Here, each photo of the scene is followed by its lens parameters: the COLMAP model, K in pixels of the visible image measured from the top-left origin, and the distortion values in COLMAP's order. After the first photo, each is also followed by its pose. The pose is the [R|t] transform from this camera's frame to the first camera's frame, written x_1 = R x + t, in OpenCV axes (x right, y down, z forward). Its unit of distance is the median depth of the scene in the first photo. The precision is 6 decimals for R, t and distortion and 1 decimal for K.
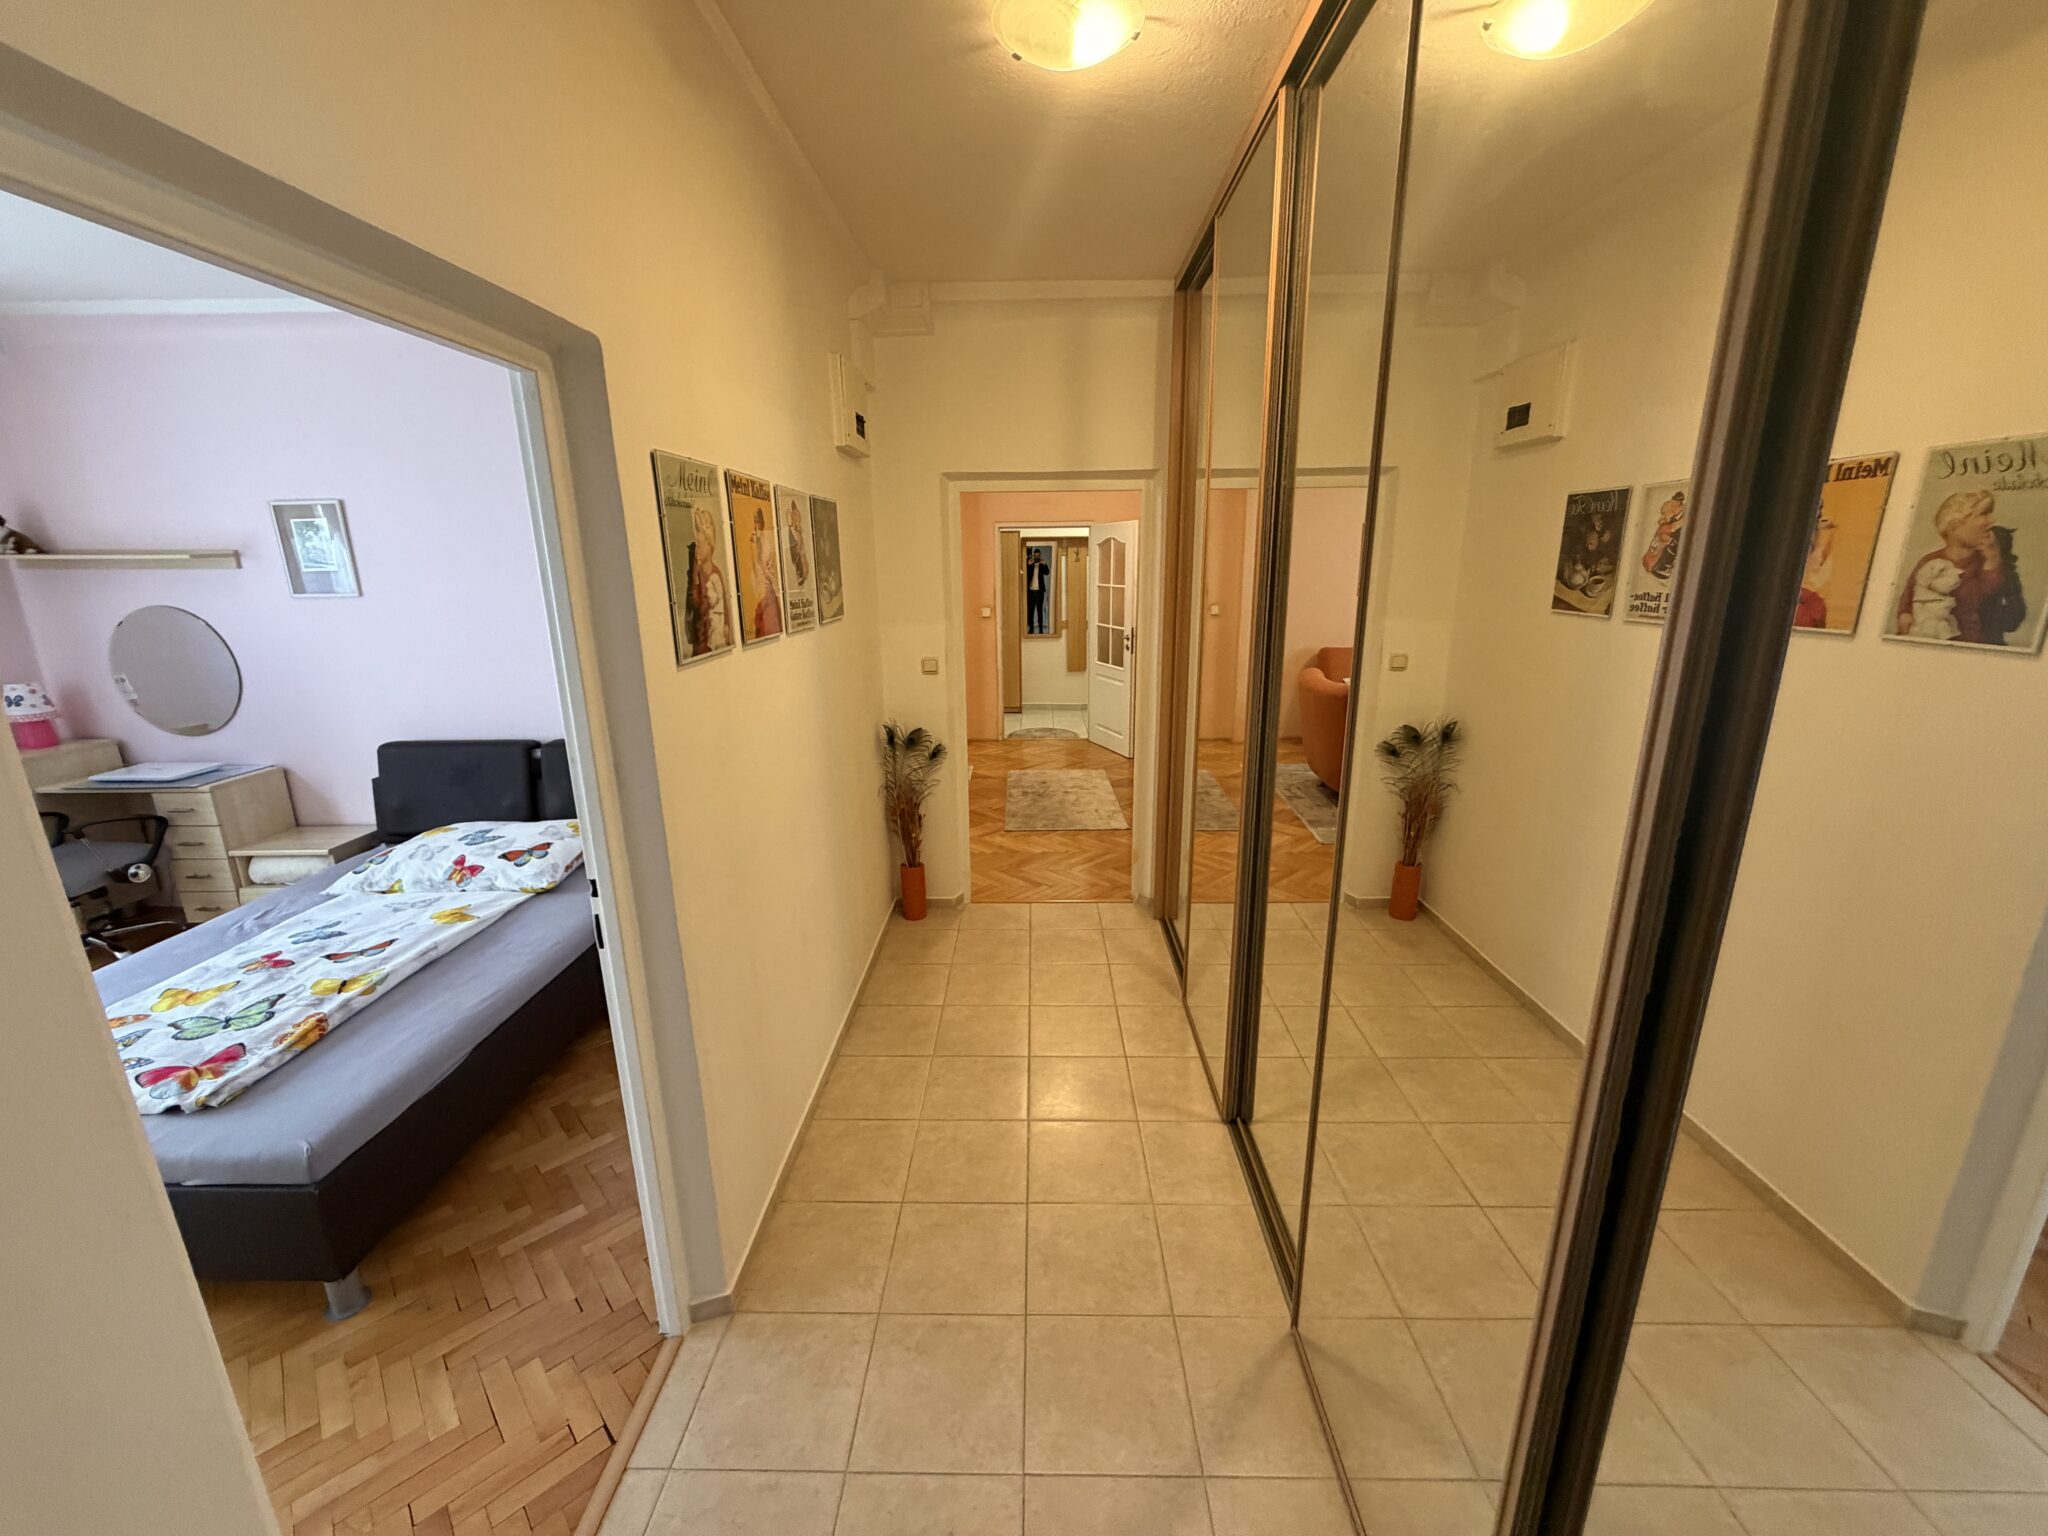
lens RADIAL K [[815.1, 0, 1016.1], [0, 815.1, 773.0], [0, 0, 1]] dist [0.000611, -0.000073]
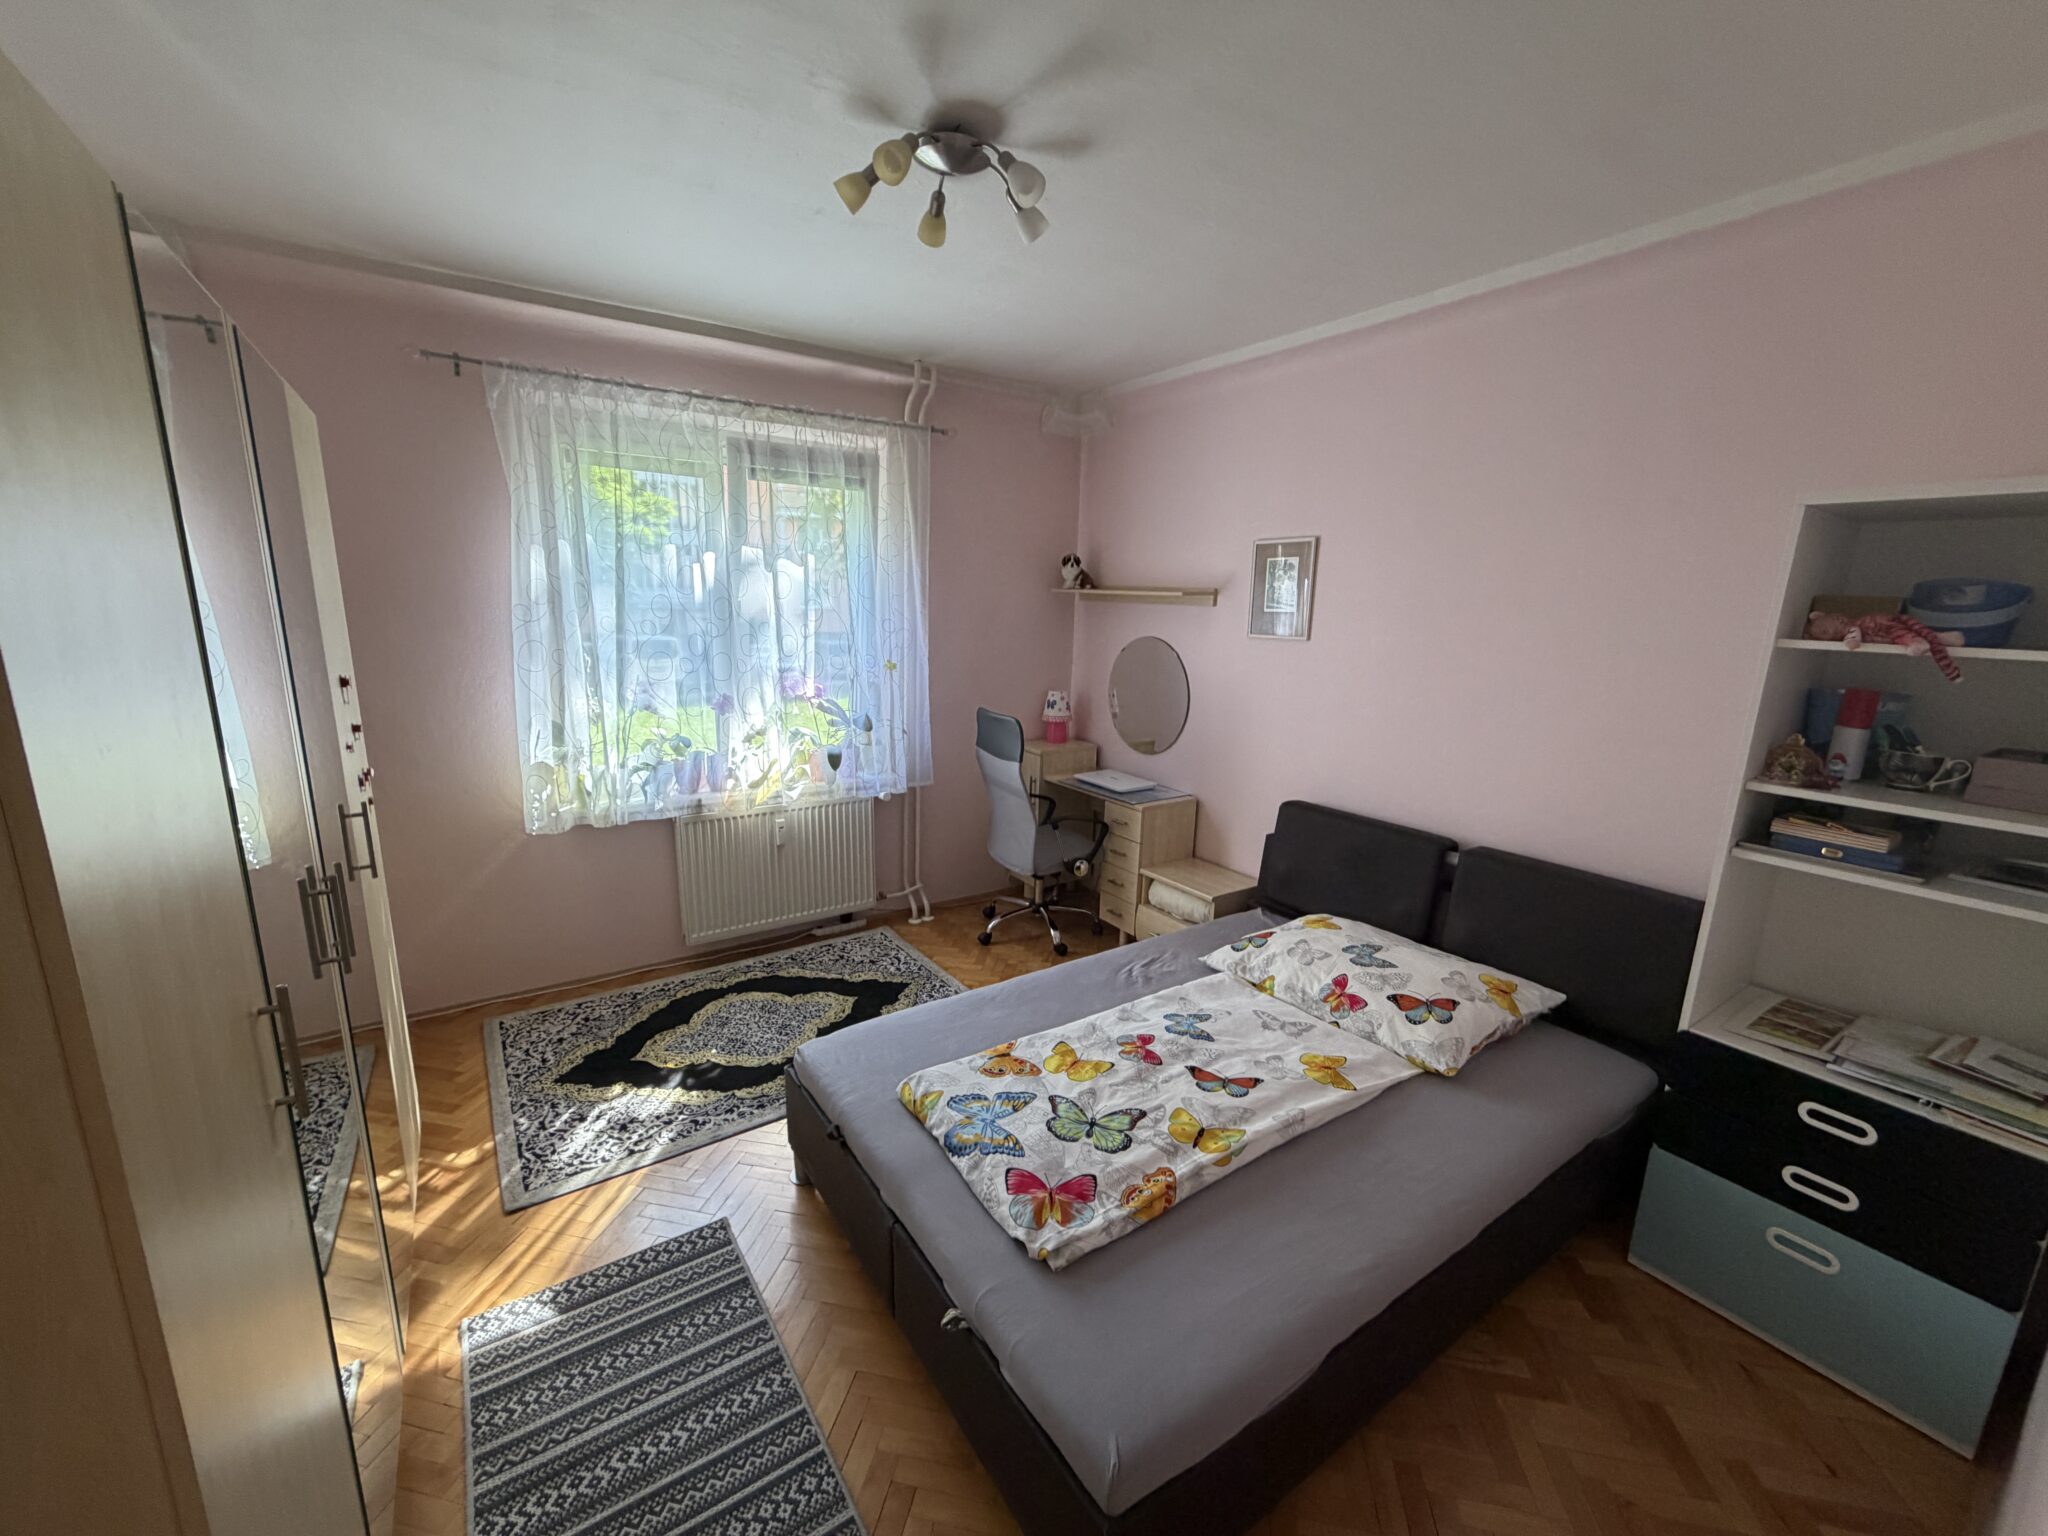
lens RADIAL K [[815.1, 0, 1017.4], [0, 815.1, 773.4], [0, 0, 1]] dist [0.000611, -0.000073]
pose [[0.574362, 0.197648, -0.794382, -0.292268], [-0.234808, 0.969414, 0.071424, -0.075092], [0.784202, 0.145504, 0.603204, 0.264409]]
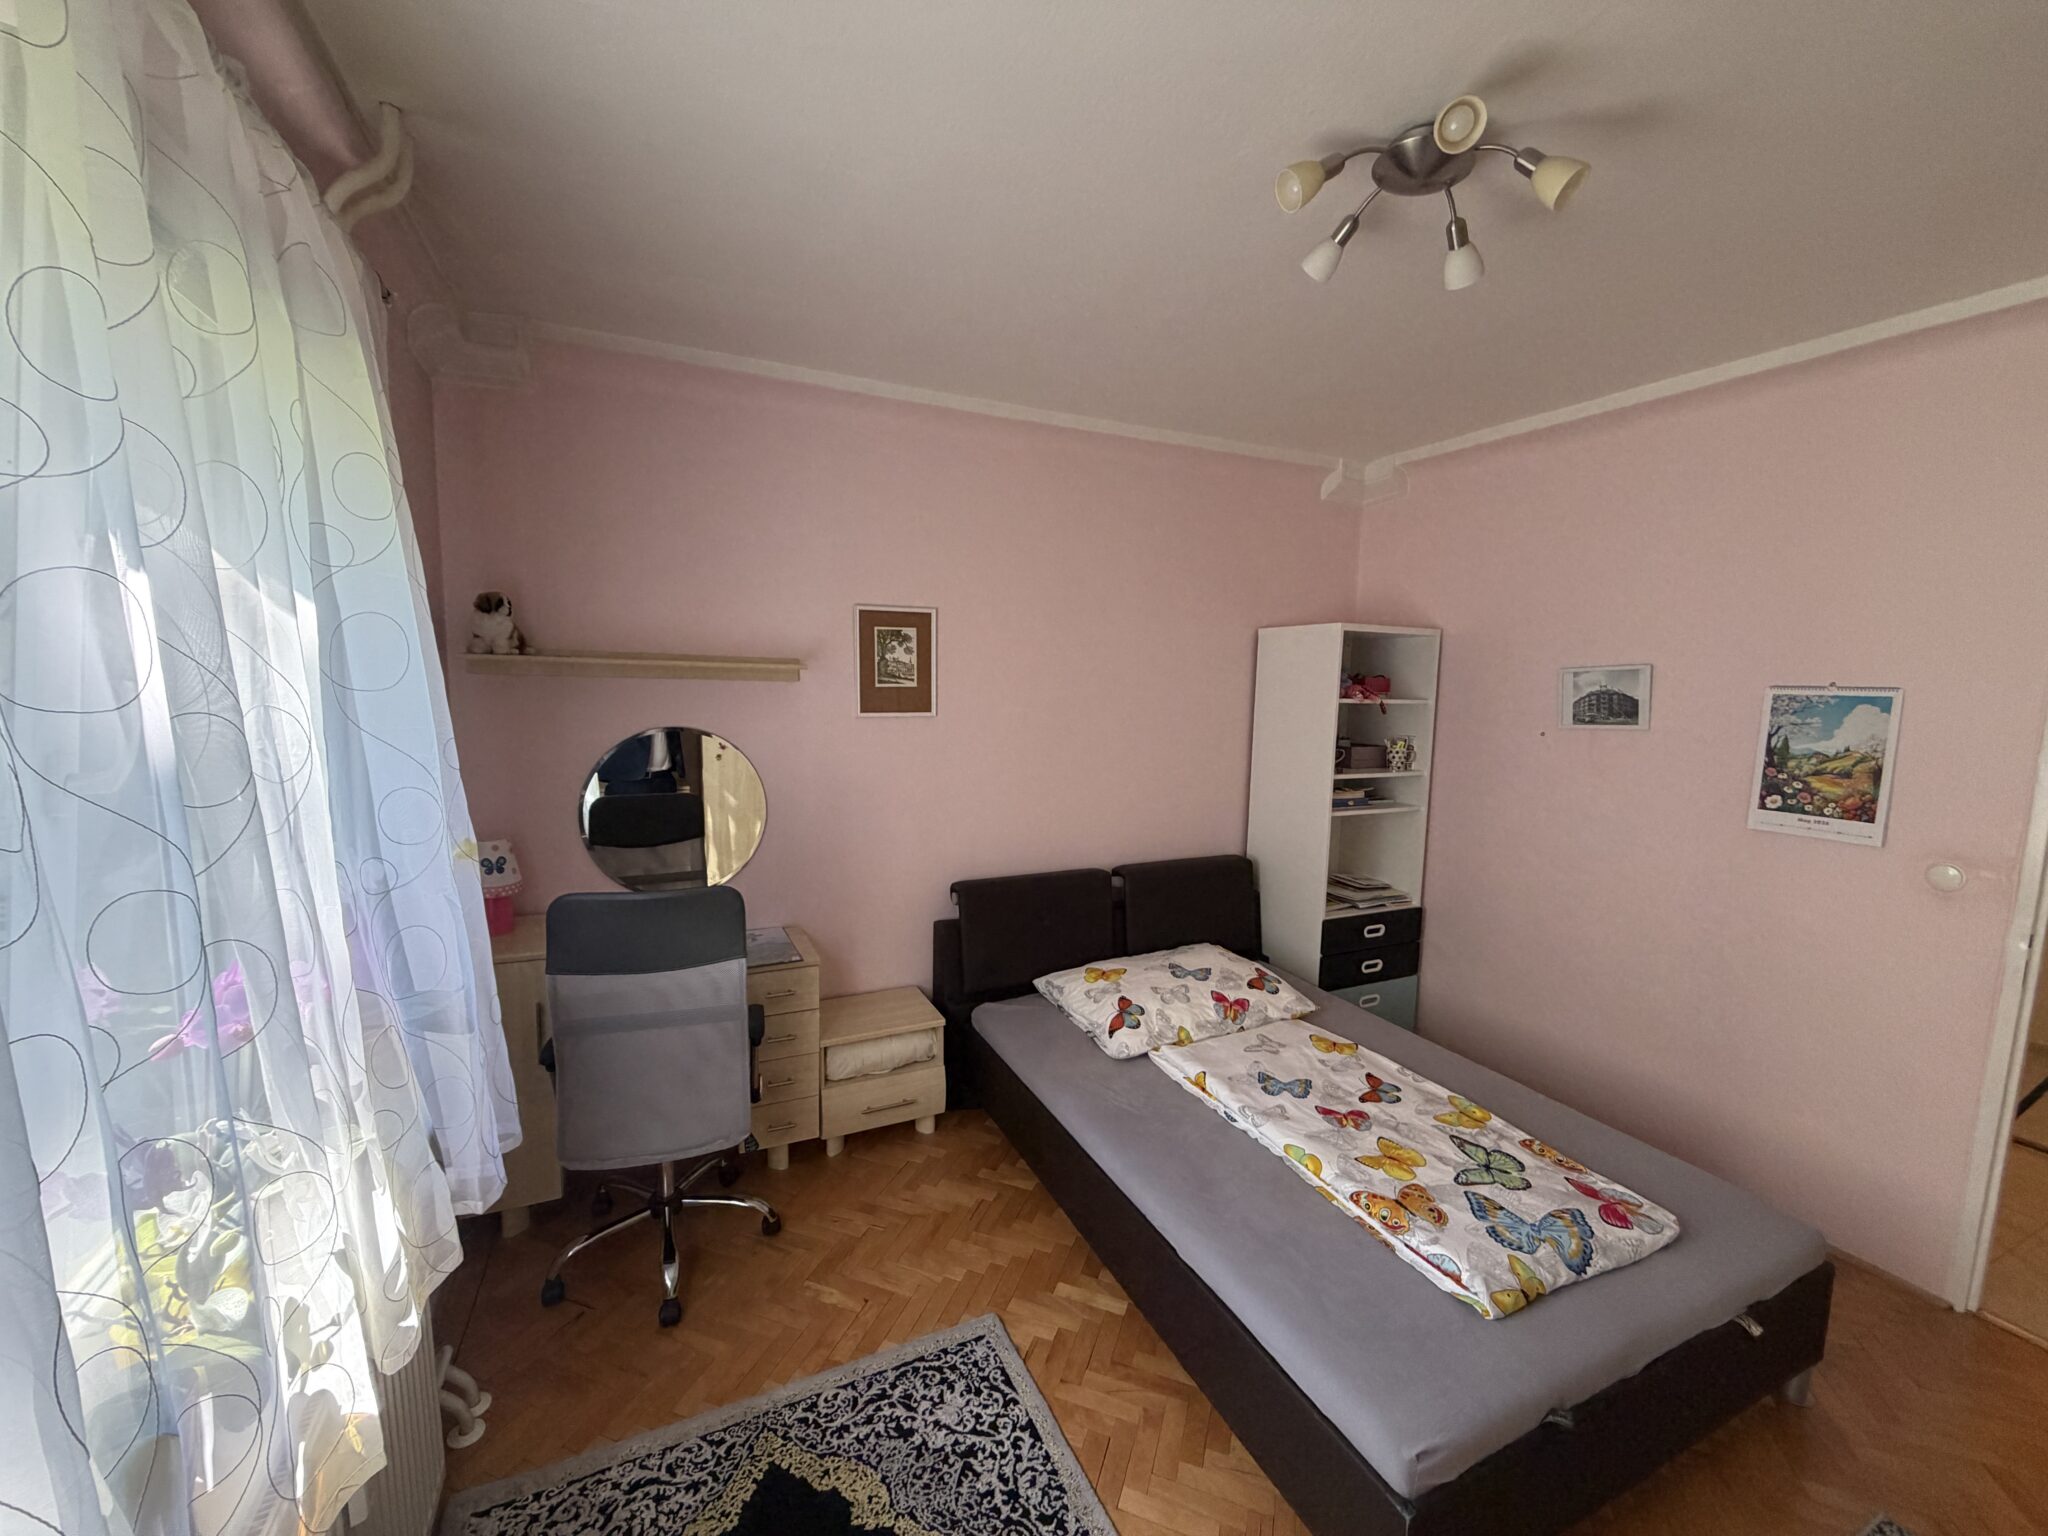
lens RADIAL K [[815.1, 0, 1031.3], [0, 815.1, 768.2], [0, 0, 1]] dist [0.000611, -0.000073]
pose [[0.897293, -0.020732, 0.440948, -1.365732], [0.079623, 0.990114, -0.115472, -0.066083], [-0.434195, 0.138722, 0.890073, 0.236434]]
